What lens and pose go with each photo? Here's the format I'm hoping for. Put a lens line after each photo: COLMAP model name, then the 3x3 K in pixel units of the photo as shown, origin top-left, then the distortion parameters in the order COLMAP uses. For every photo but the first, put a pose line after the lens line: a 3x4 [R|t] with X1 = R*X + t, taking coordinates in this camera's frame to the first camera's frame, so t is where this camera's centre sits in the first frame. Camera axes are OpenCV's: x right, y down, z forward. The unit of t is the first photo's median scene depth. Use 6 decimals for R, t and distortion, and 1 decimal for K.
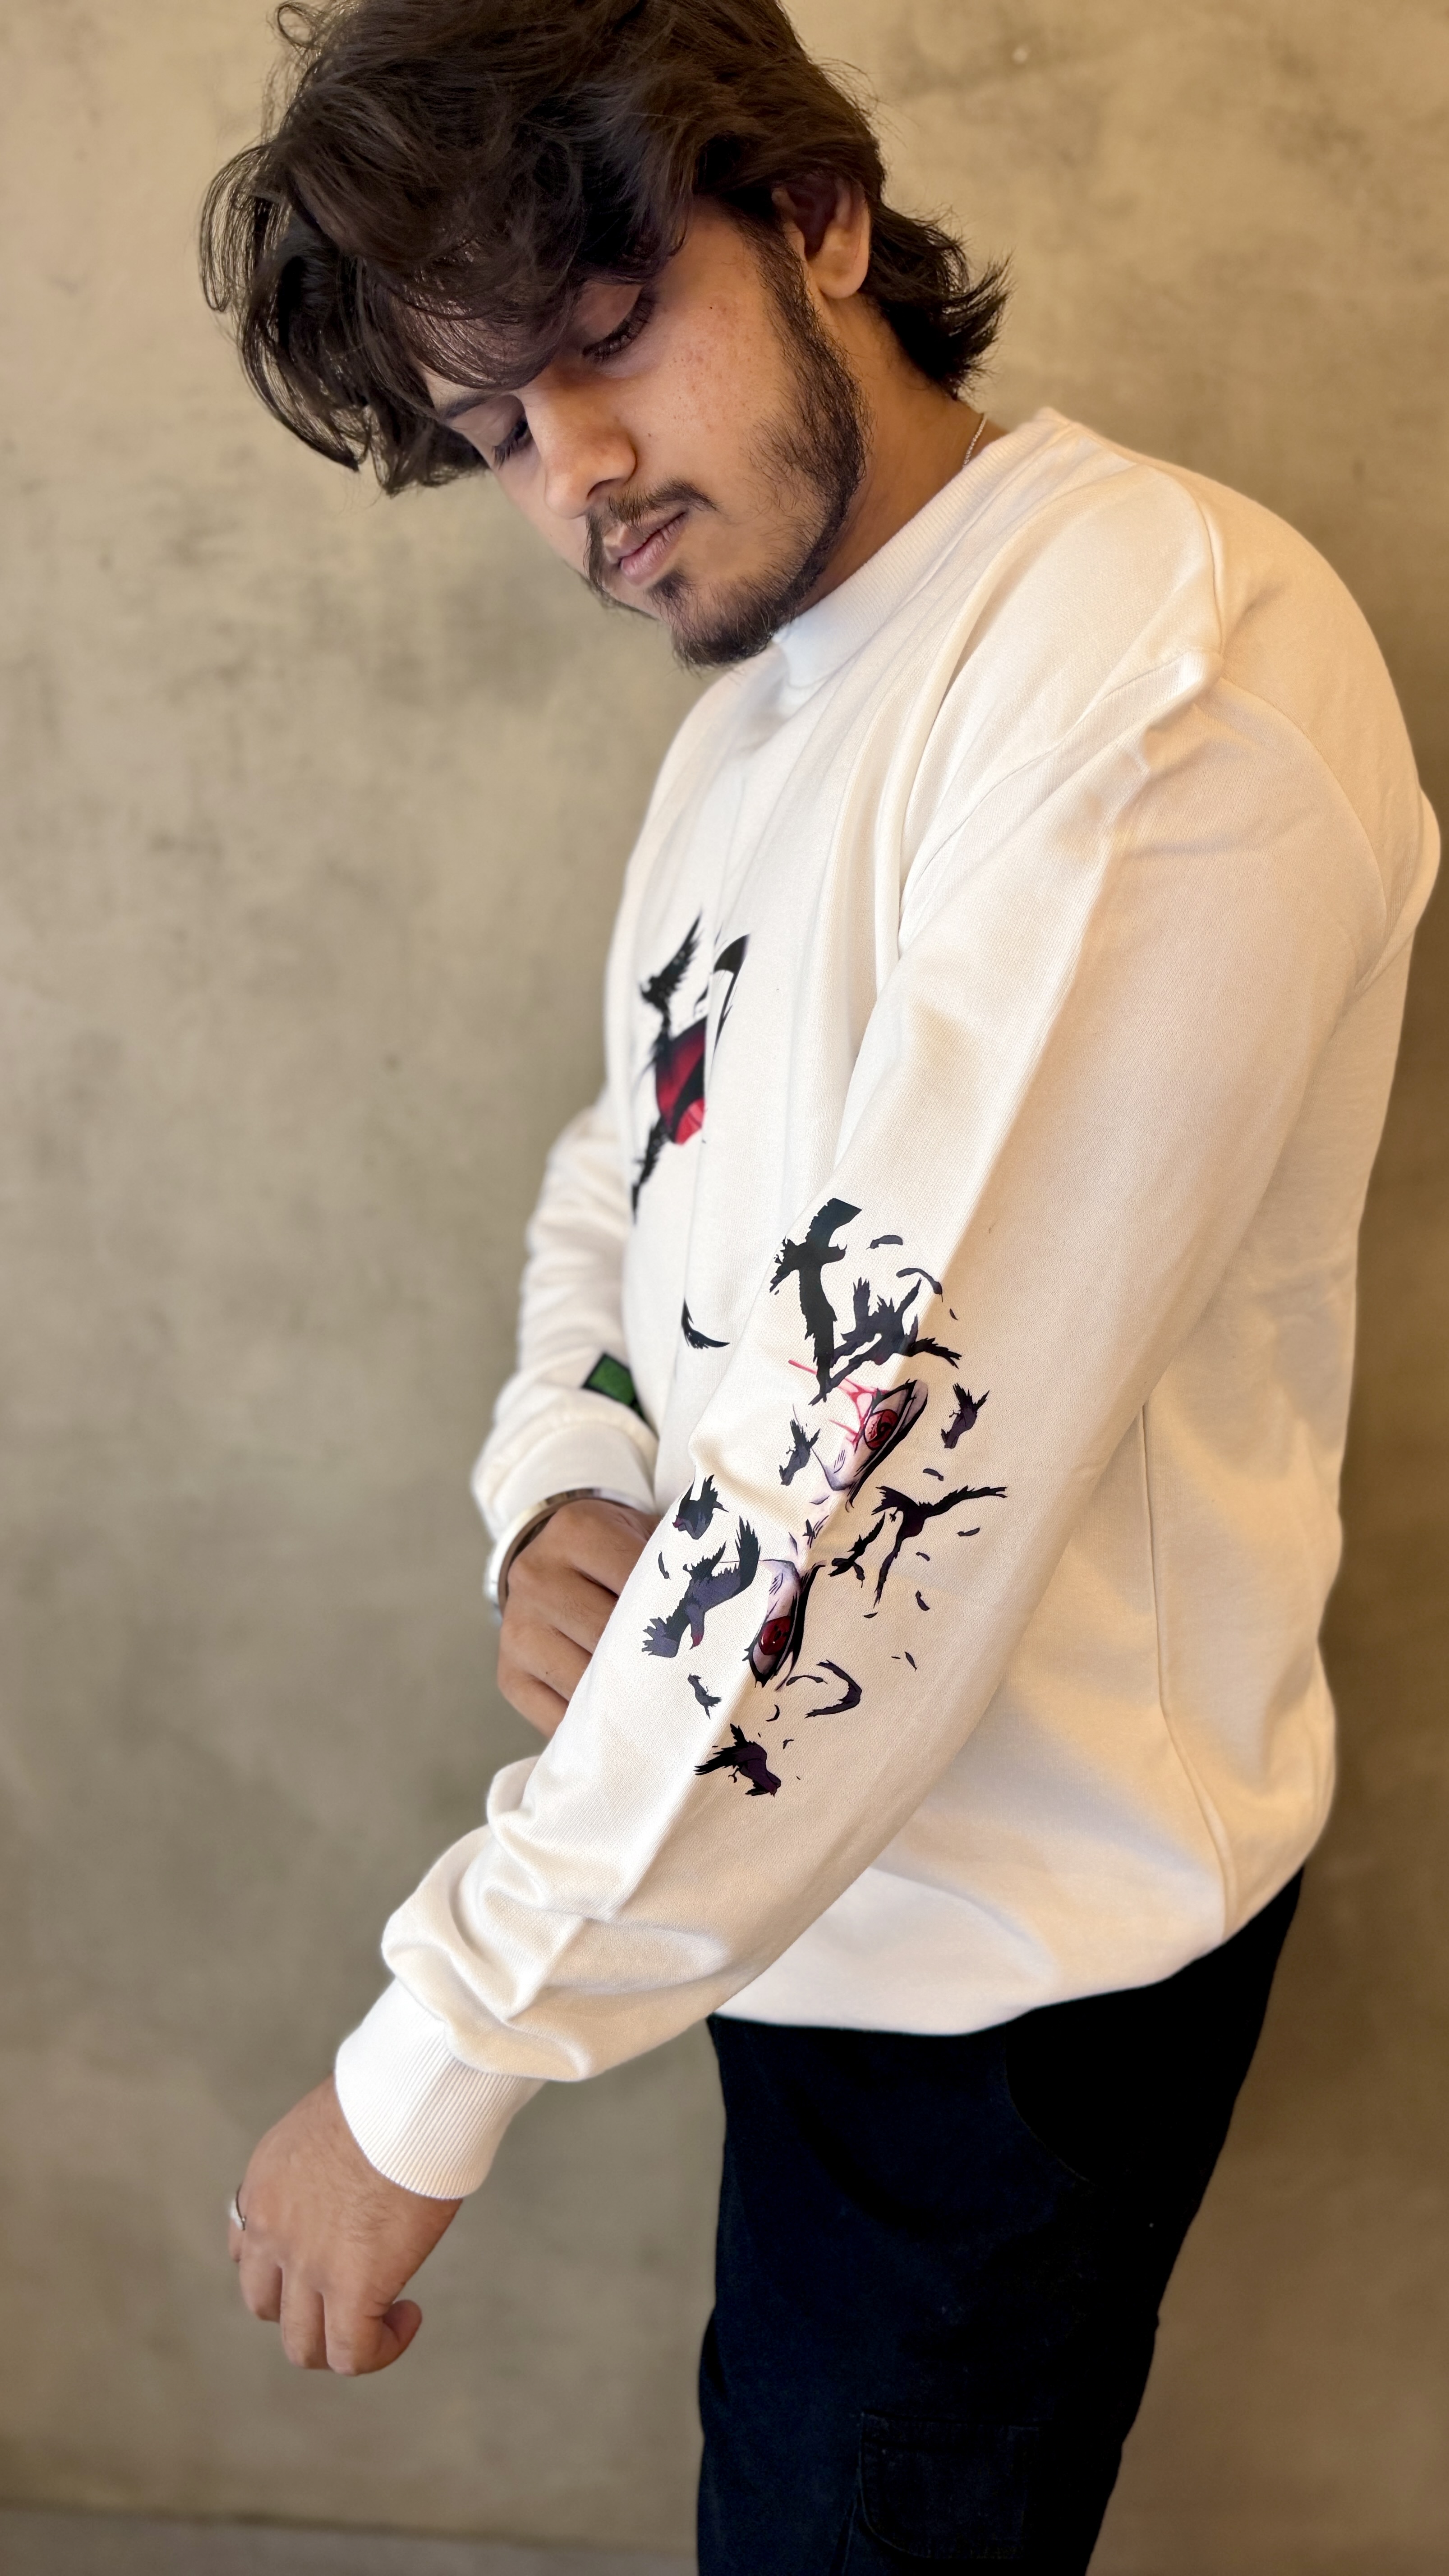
lens RADIAL K [[1771.4, 0, 715.4], [0, 1771.4, 1274.9], [0, 0, 1]] dist [-0.010283, -0.007867]
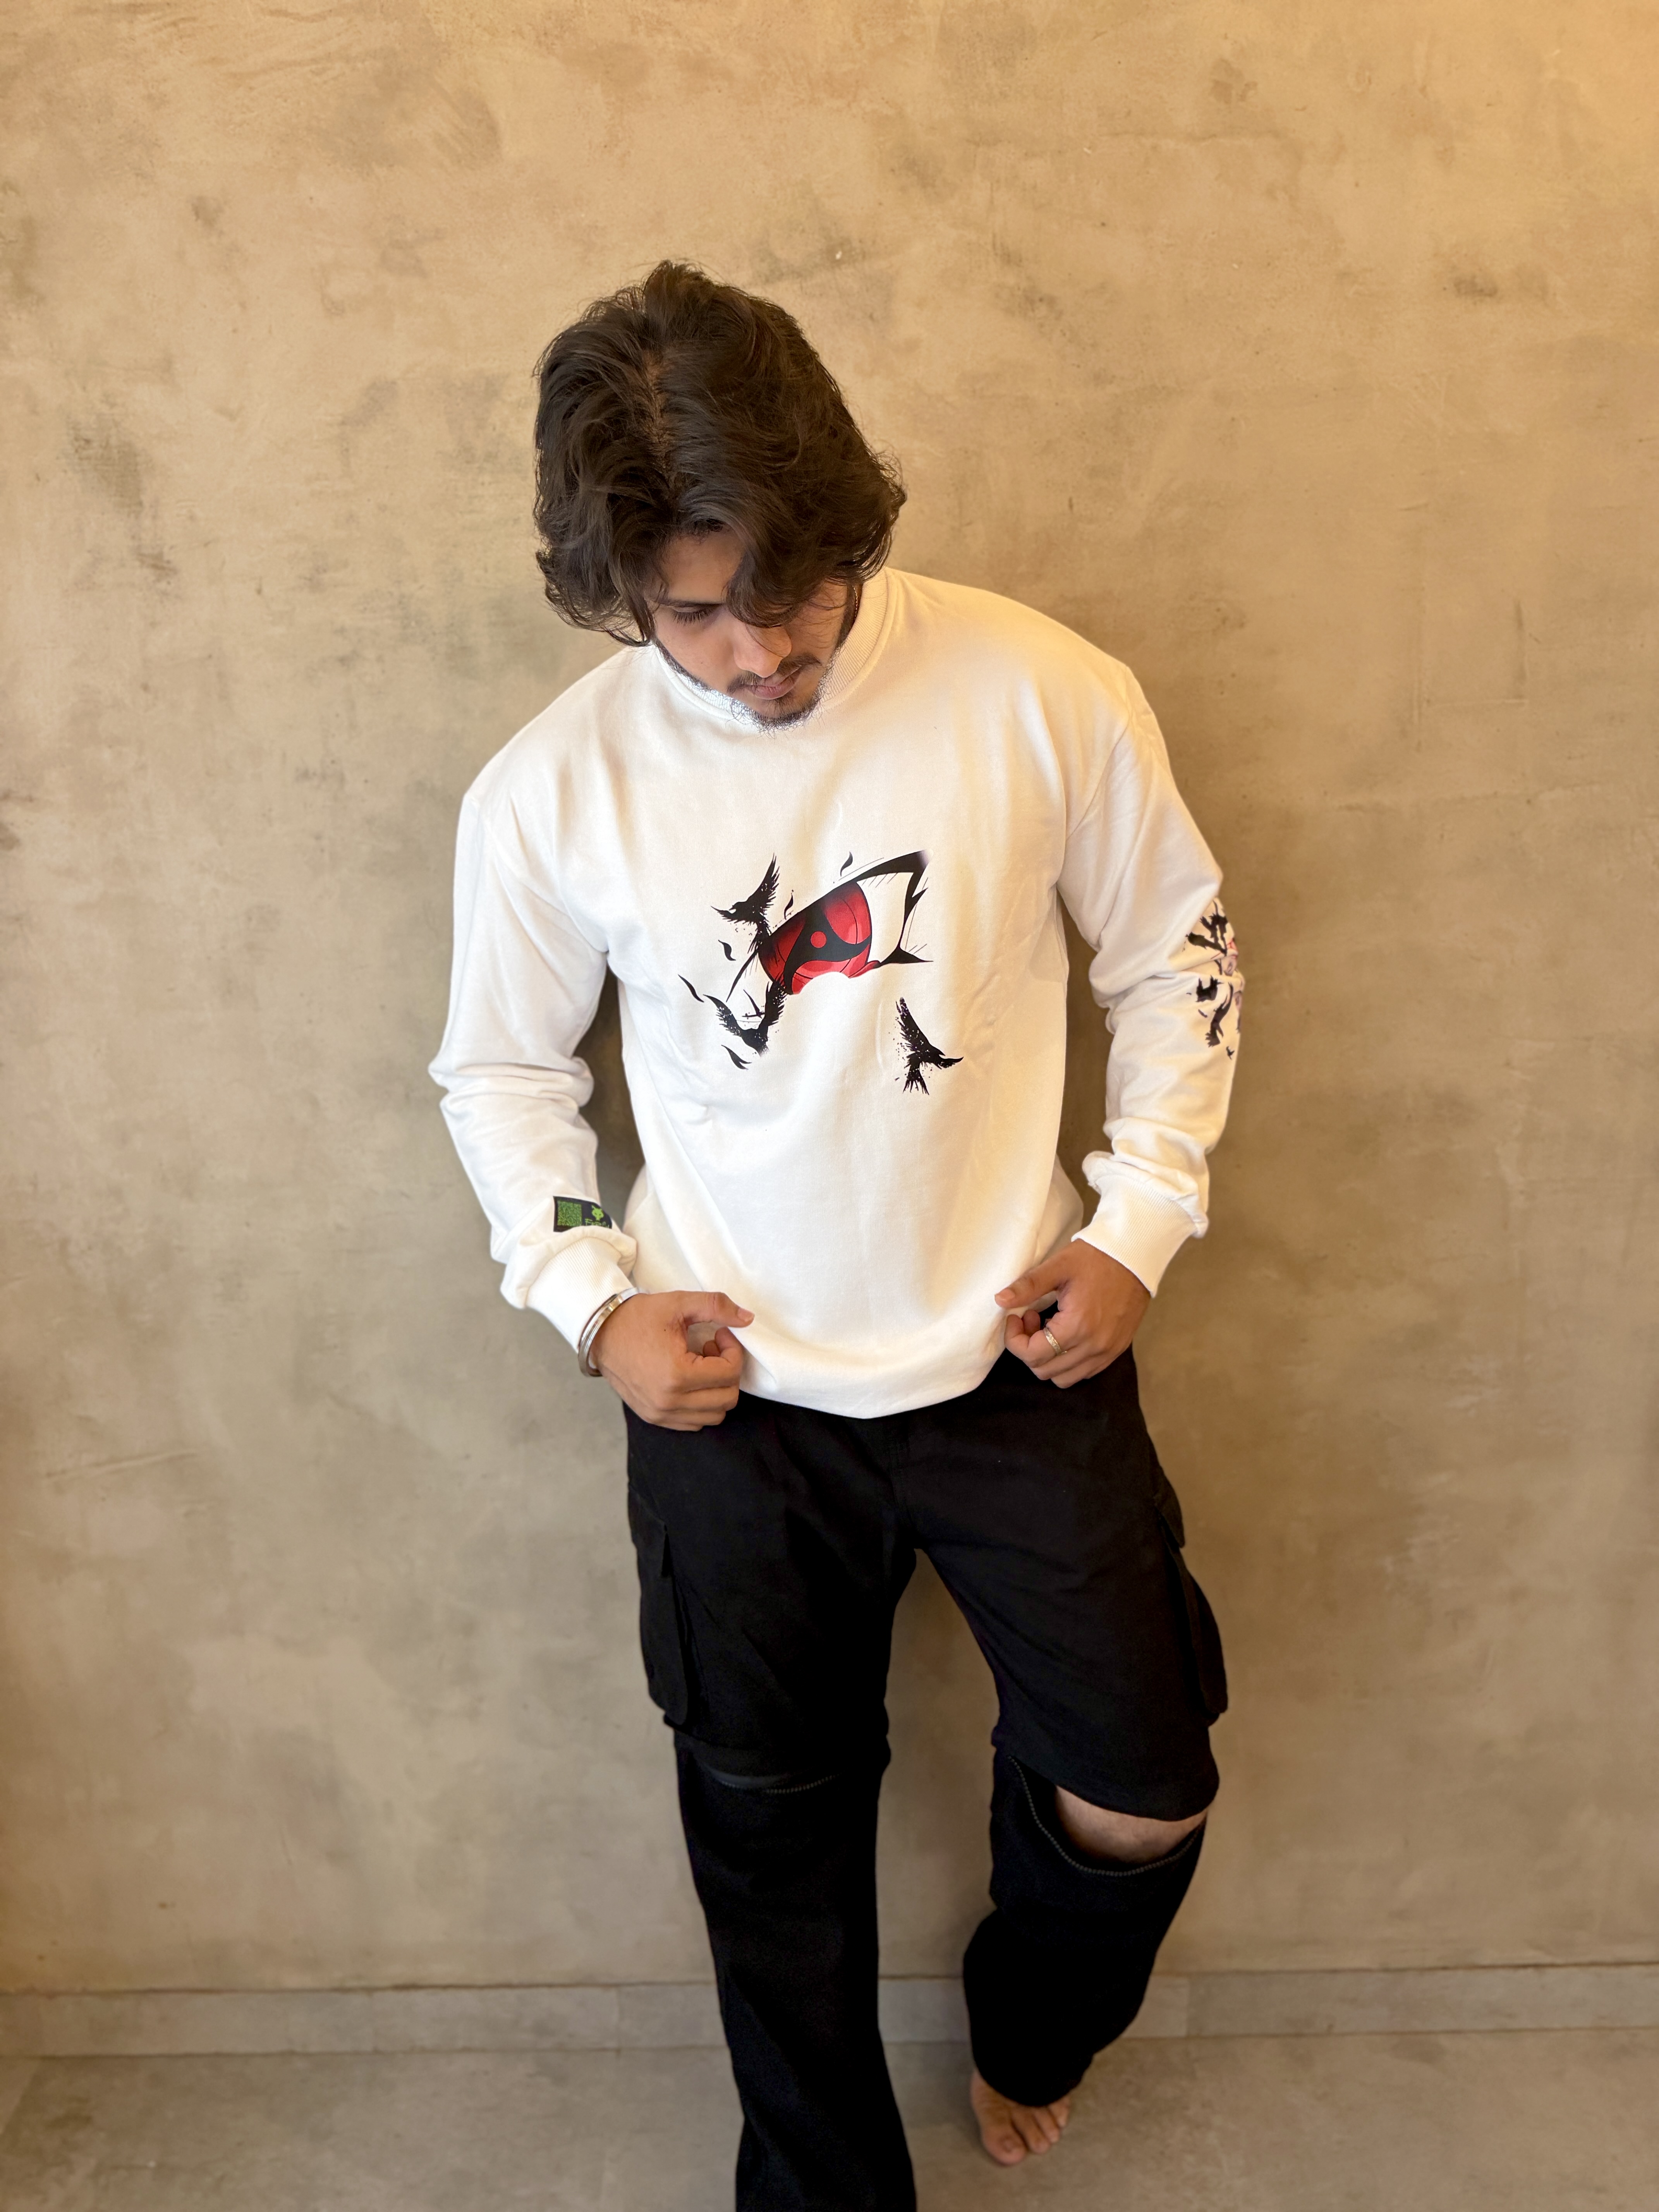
lens RADIAL K [[1506.2, 0, 821.2], [0, 1506.2, 1098.9], [0, 0, 1]] dist [-0.017005, 0.001798]
pose [[0.997079, -0.052608, 0.055364, 0.039267], [0.054921, 0.997644, -0.041123, 0.108358], [-0.053070, 0.044044, 0.997619, -0.284419]]
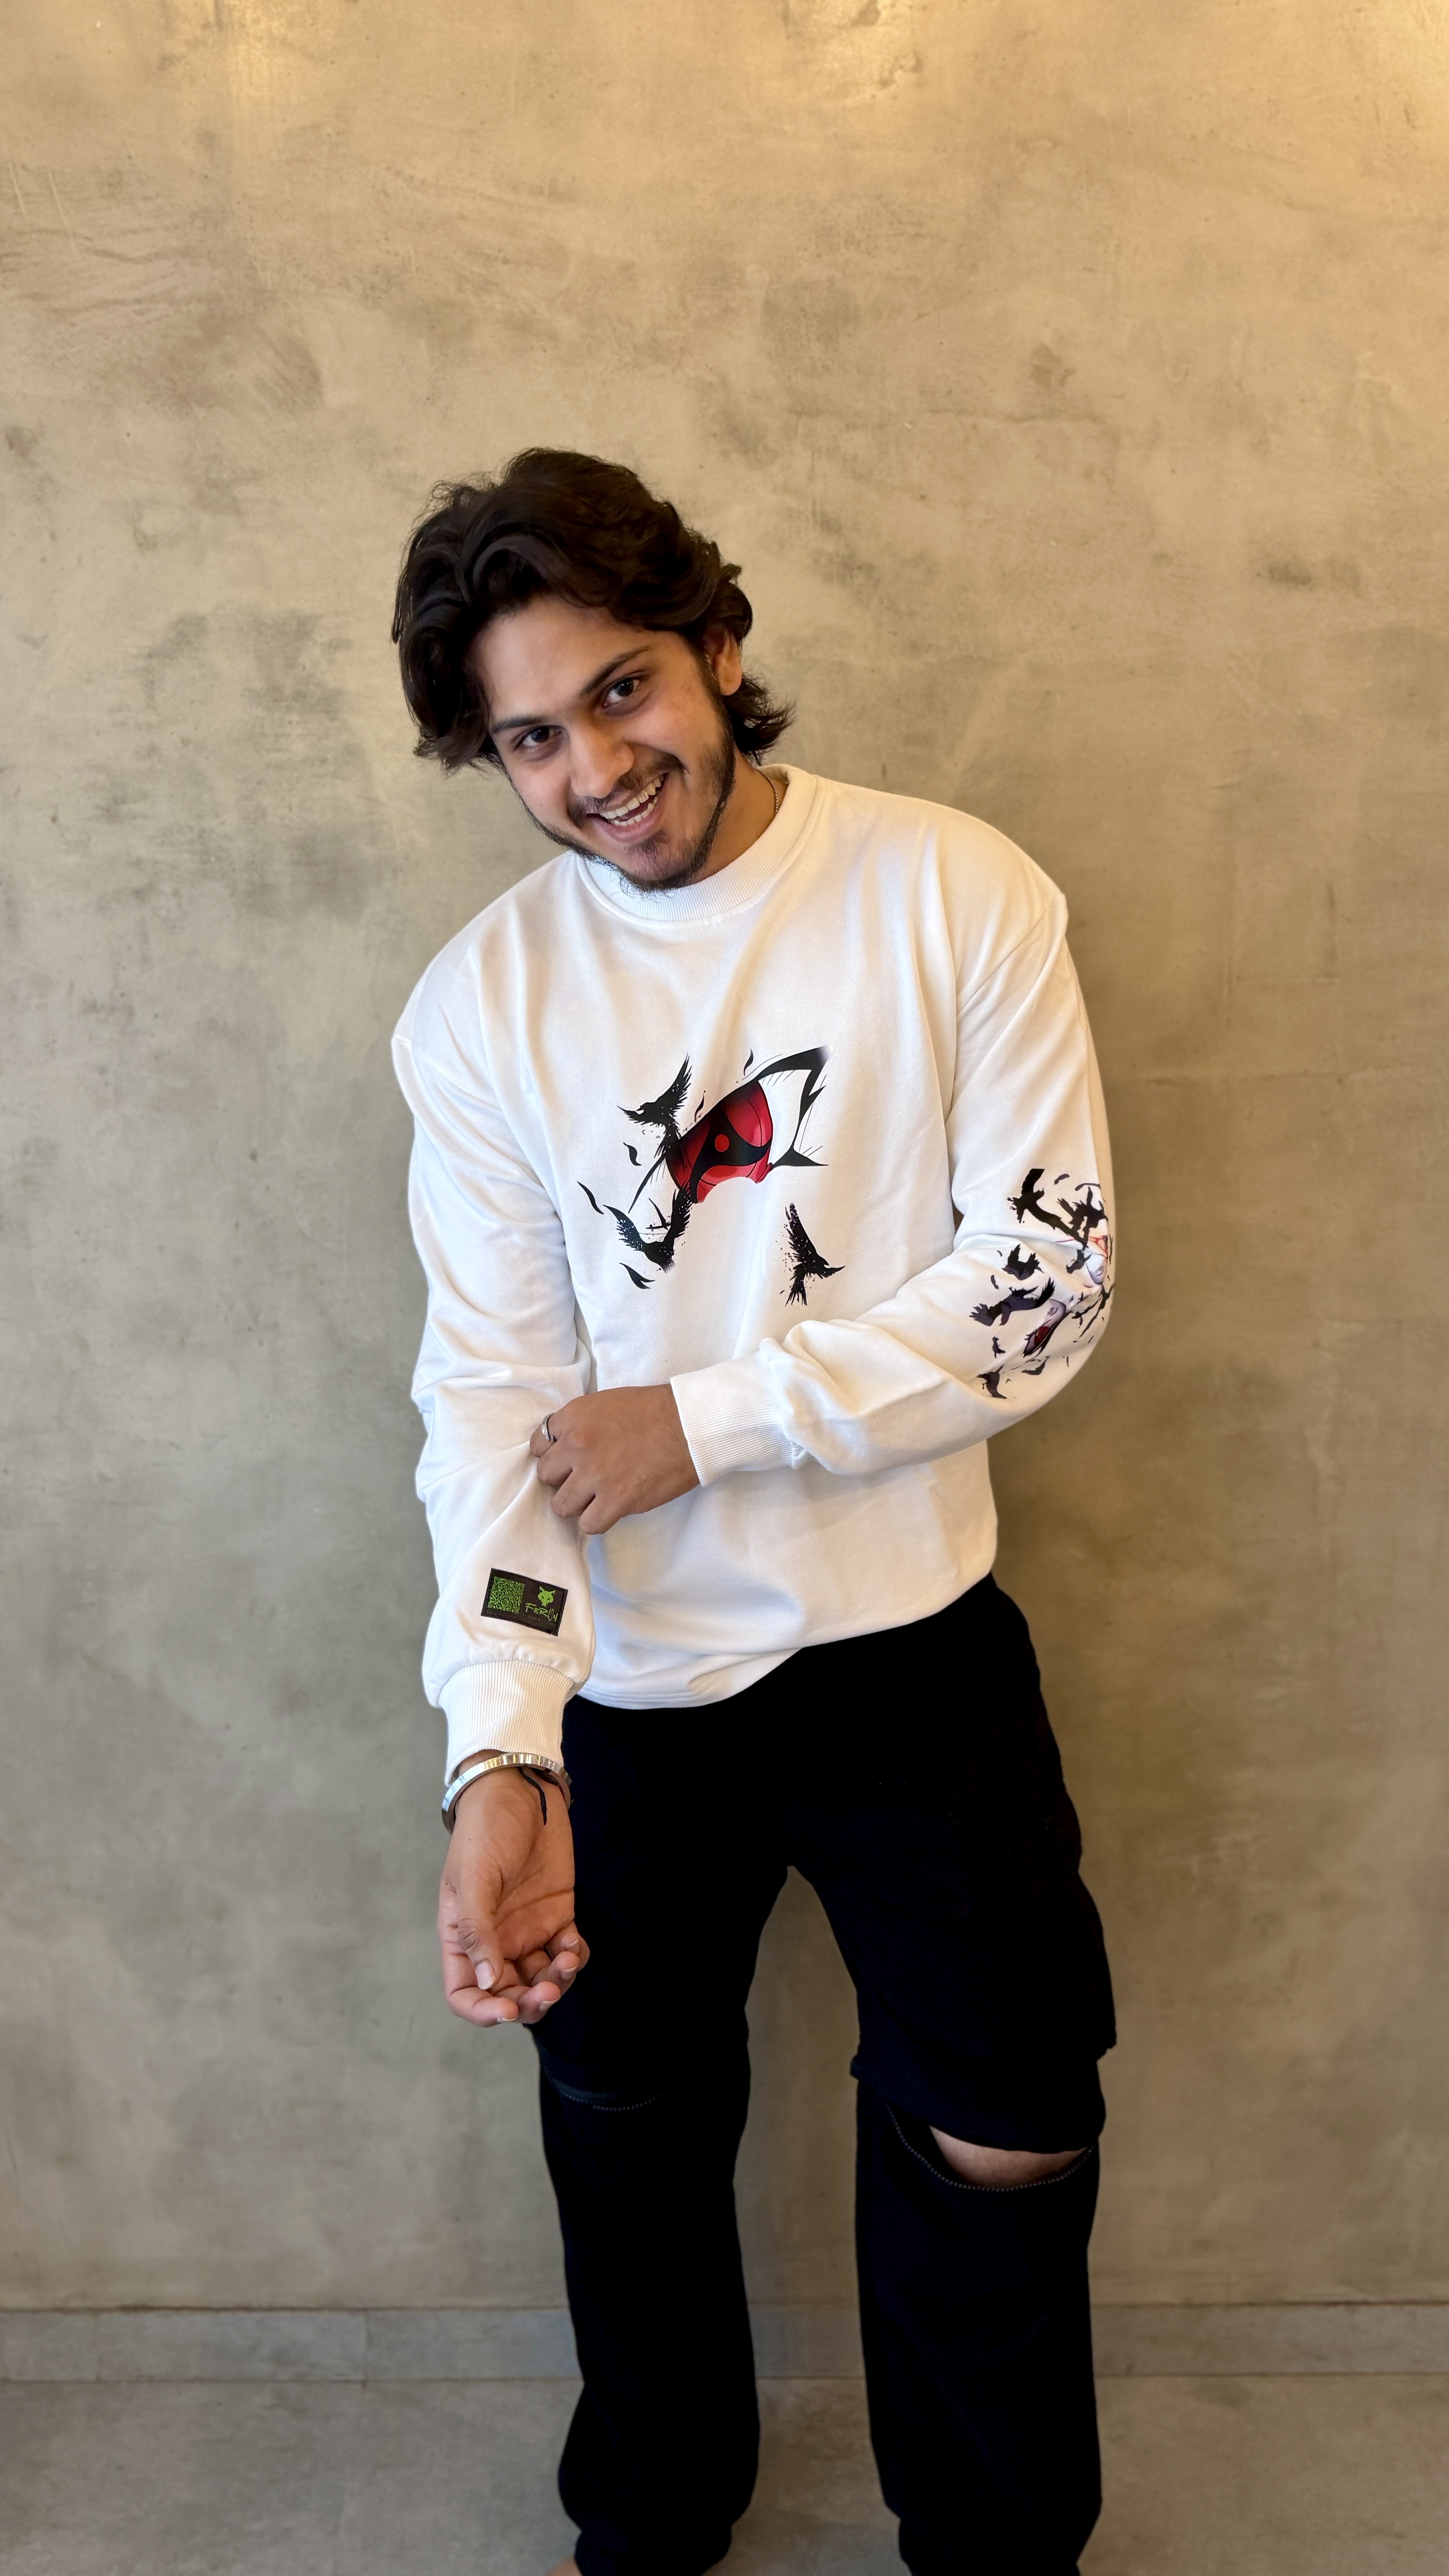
lens RADIAL K [[1771.4, 0, 715.3], [0, 1771.4, 1280.2], [0, 0, 1]] dist [-0.010283, -0.007867]
pose [[0.995436, -0.016883, 0.093929, 0.057942], [0.024869, 0.996112, -0.084518, 0.117177], [-0.092137, 0.086468, 0.991985, -0.477768]]
